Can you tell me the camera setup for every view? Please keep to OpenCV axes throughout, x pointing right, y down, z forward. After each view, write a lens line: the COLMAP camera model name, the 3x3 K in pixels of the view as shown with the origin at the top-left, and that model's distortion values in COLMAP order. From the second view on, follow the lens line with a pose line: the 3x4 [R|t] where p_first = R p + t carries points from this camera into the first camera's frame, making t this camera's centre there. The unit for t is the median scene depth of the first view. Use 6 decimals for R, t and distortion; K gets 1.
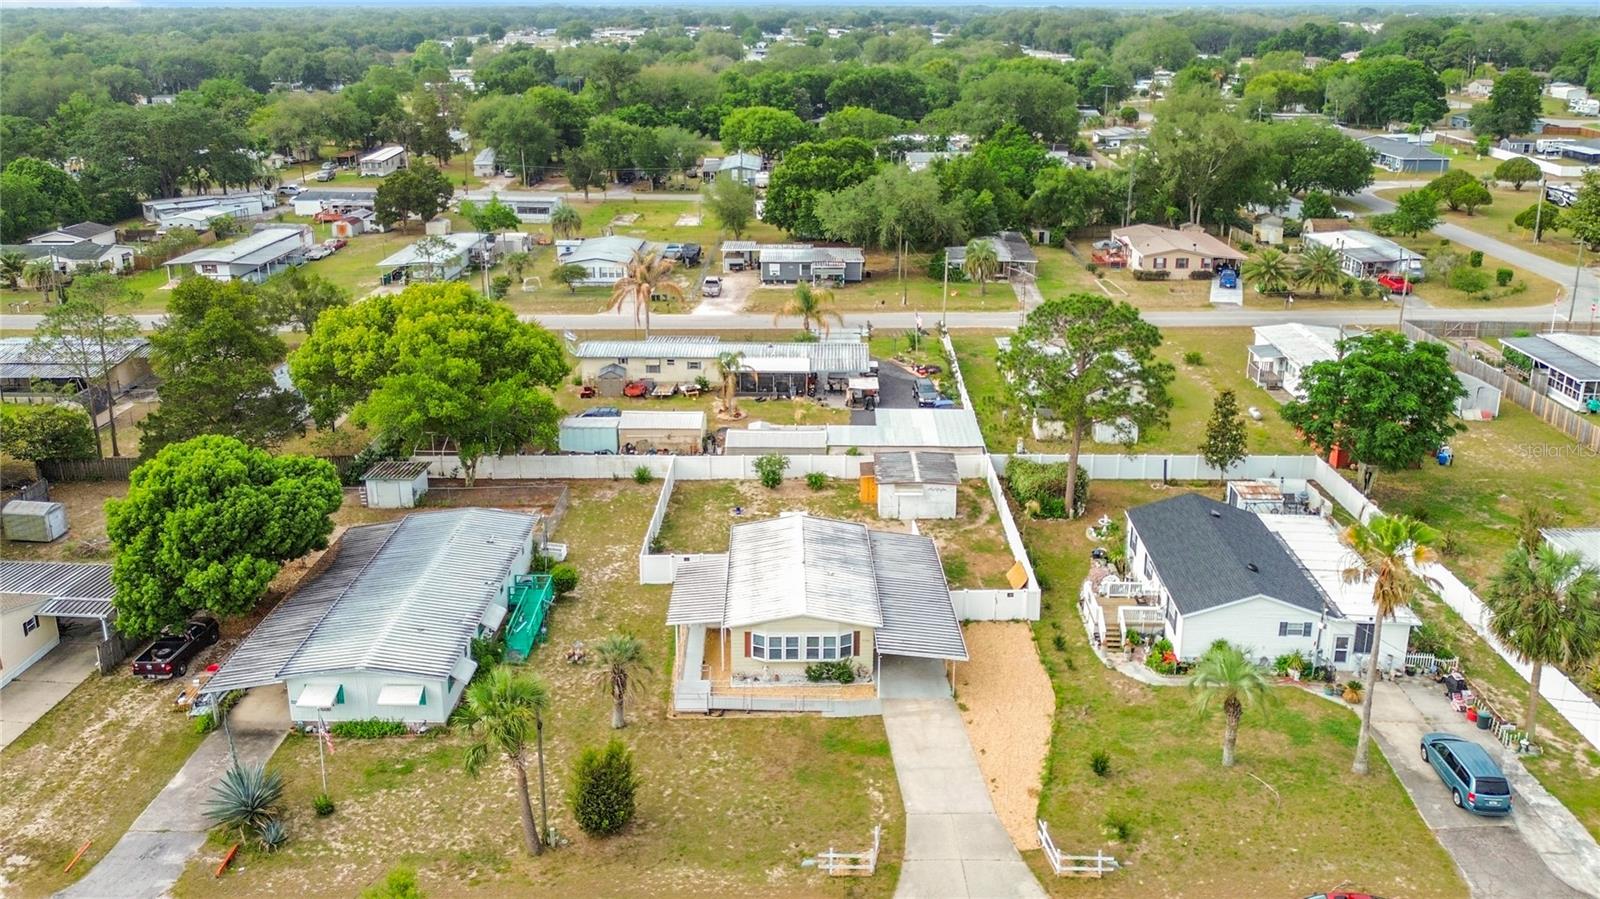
lens RADIAL K [[1191.0, 0, 797.5], [0, 1191.0, 335.6], [0, 0, 1]] dist [0.032856, -0.053345]
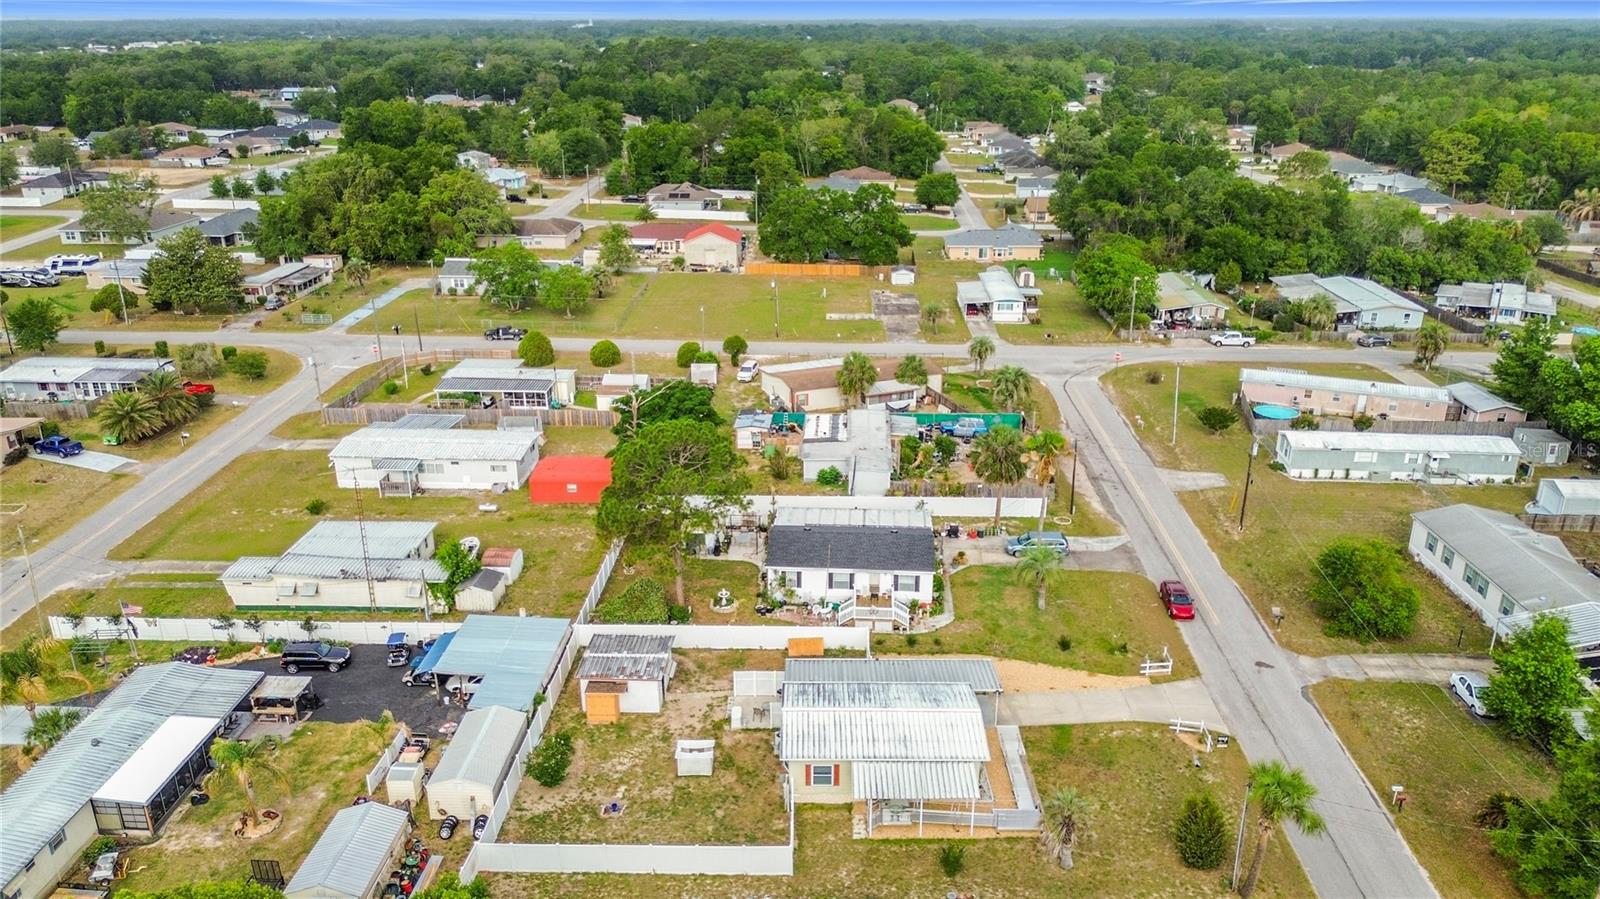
lens RADIAL K [[1148.2, 0, 796.3], [0, 1148.2, 455.5], [0, 0, 1]] dist [0.064864, -0.090914]
pose [[0.021042, -0.356103, 0.934210, -0.743137], [0.270730, 0.901535, 0.337550, -0.328187], [-0.962425, 0.245816, 0.115378, 0.734697]]
